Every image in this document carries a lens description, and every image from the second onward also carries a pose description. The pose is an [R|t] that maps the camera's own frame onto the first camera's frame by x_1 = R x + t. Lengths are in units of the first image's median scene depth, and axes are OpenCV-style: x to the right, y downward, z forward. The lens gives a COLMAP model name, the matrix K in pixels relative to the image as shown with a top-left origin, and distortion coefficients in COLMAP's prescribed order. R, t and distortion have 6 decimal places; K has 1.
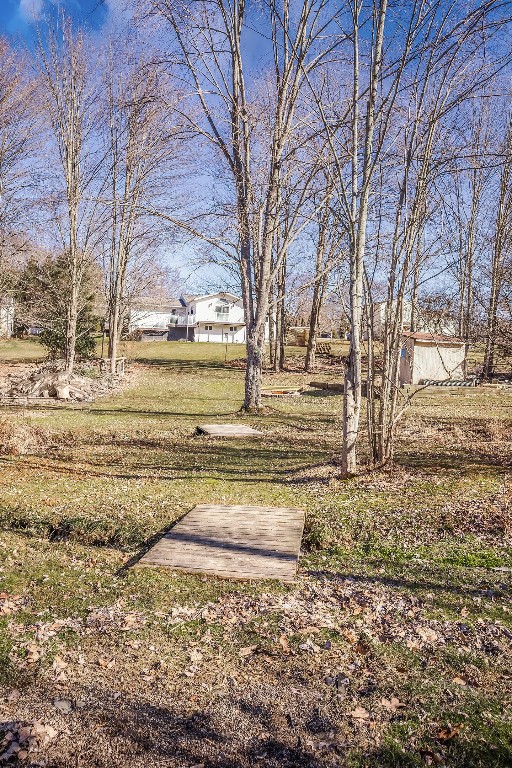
lens RADIAL K [[588.9, 0, 256.0], [0, 588.9, 384.0], [0, 0, 1]] dist [-0.078419, 0.005397]
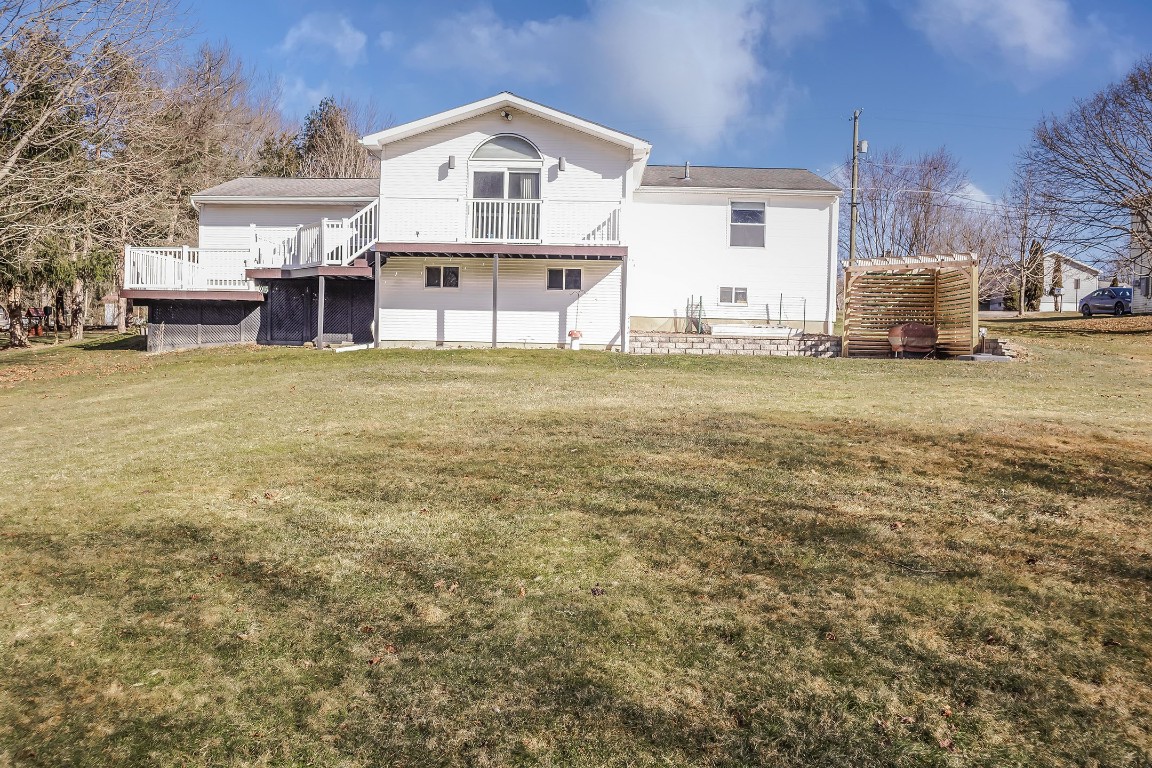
lens RADIAL K [[913.4, 0, 576.0], [0, 913.4, 384.0], [0, 0, 1]] dist [-0.080762, 0.053840]
pose [[0.952876, -0.006328, -0.303296, 0.126623], [0.007892, 0.999961, 0.003932, -0.120064], [0.303259, -0.006141, 0.952888, 1.447770]]
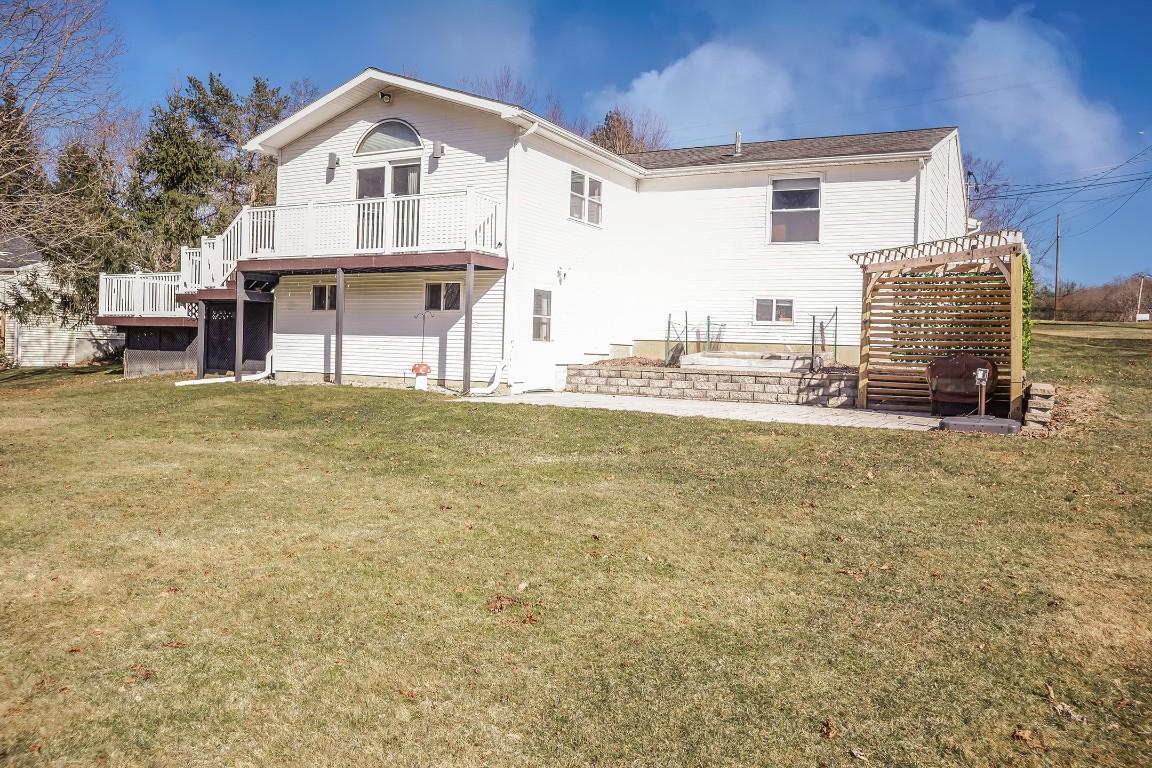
lens RADIAL K [[883.4, 0, 588.4], [0, 883.4, 377.8], [0, 0, 1]] dist [-0.078419, 0.005397]
pose [[0.706070, 0.004733, -0.708126, 0.325407], [-0.017718, 0.999783, -0.010985, -0.143482], [0.707921, 0.020303, 0.706000, 1.781240]]
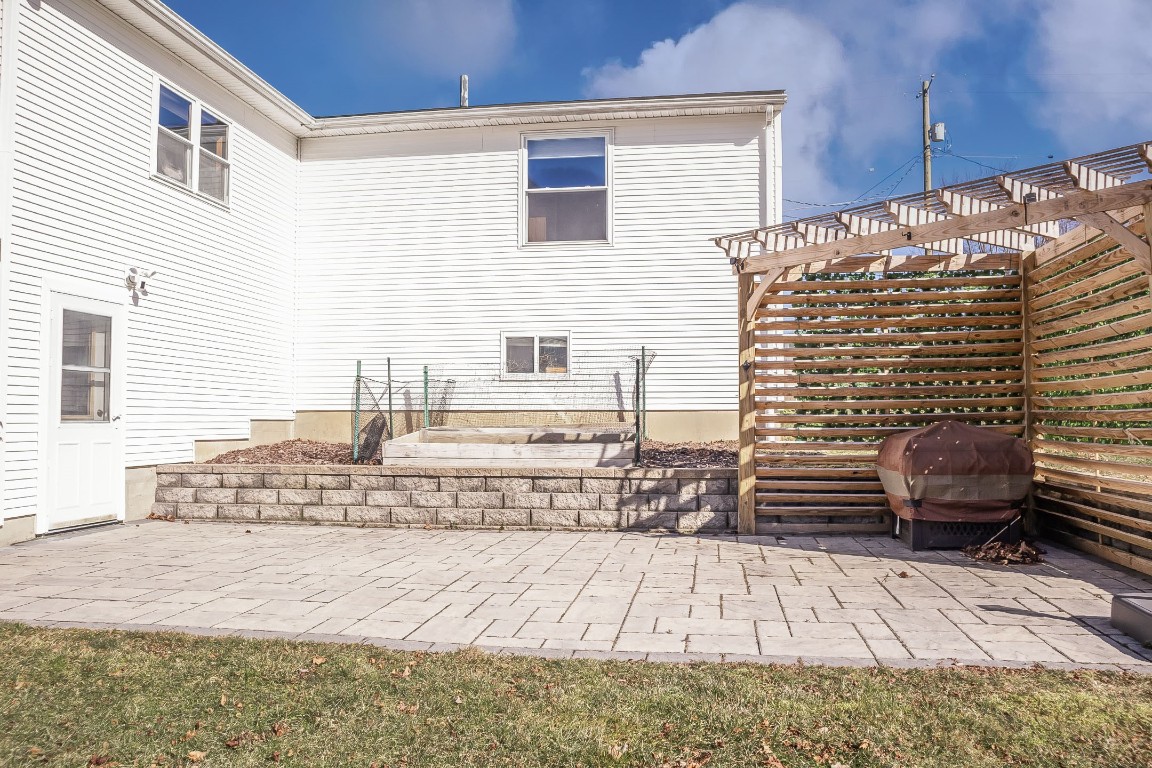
lens RADIAL K [[891.1, 0, 576.0], [0, 891.1, 384.0], [0, 0, 1]] dist [-0.076430, 0.006346]
pose [[0.898765, -0.055442, -0.434911, 0.174311], [0.026738, 0.997057, -0.071848, -0.158701], [0.437615, 0.052945, 0.897602, 1.959998]]
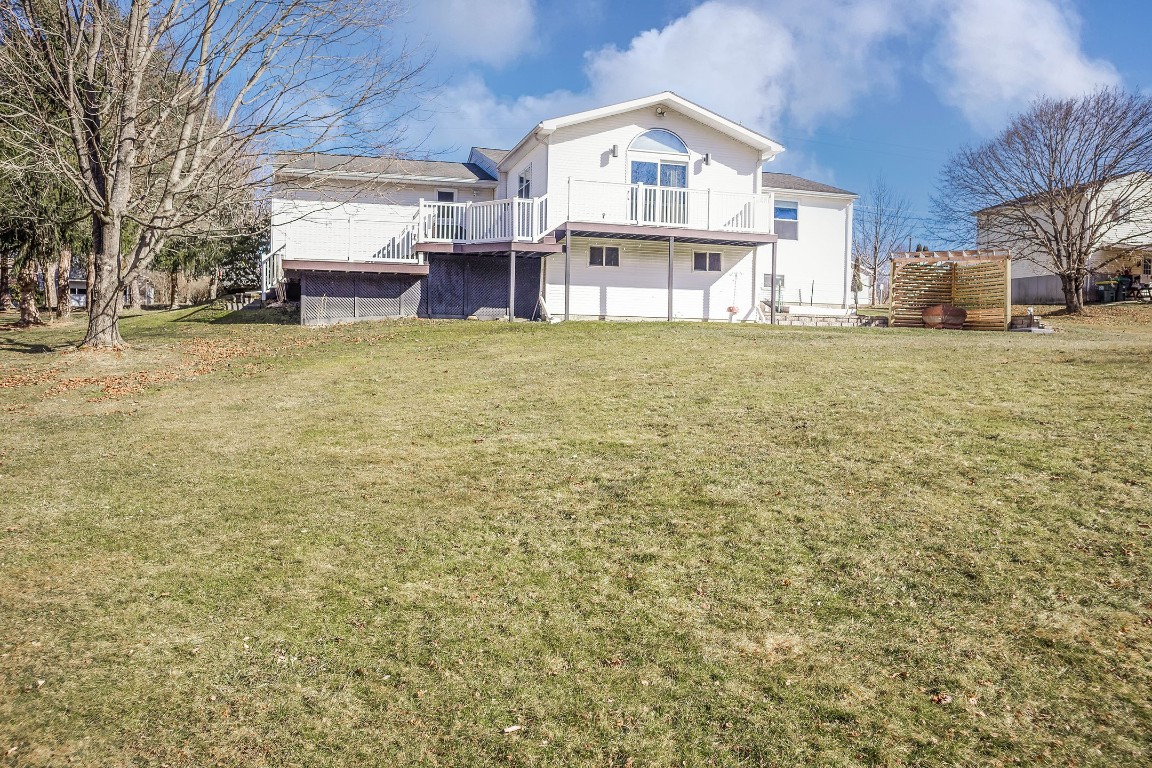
lens RADIAL K [[913.4, 0, 576.0], [0, 913.4, 384.0], [0, 0, 1]] dist [-0.080762, 0.053840]
pose [[0.999769, -0.021173, 0.003671, -0.190564], [0.021134, 0.999721, 0.010552, -0.103718], [-0.003893, -0.010472, 0.999938, 1.332602]]
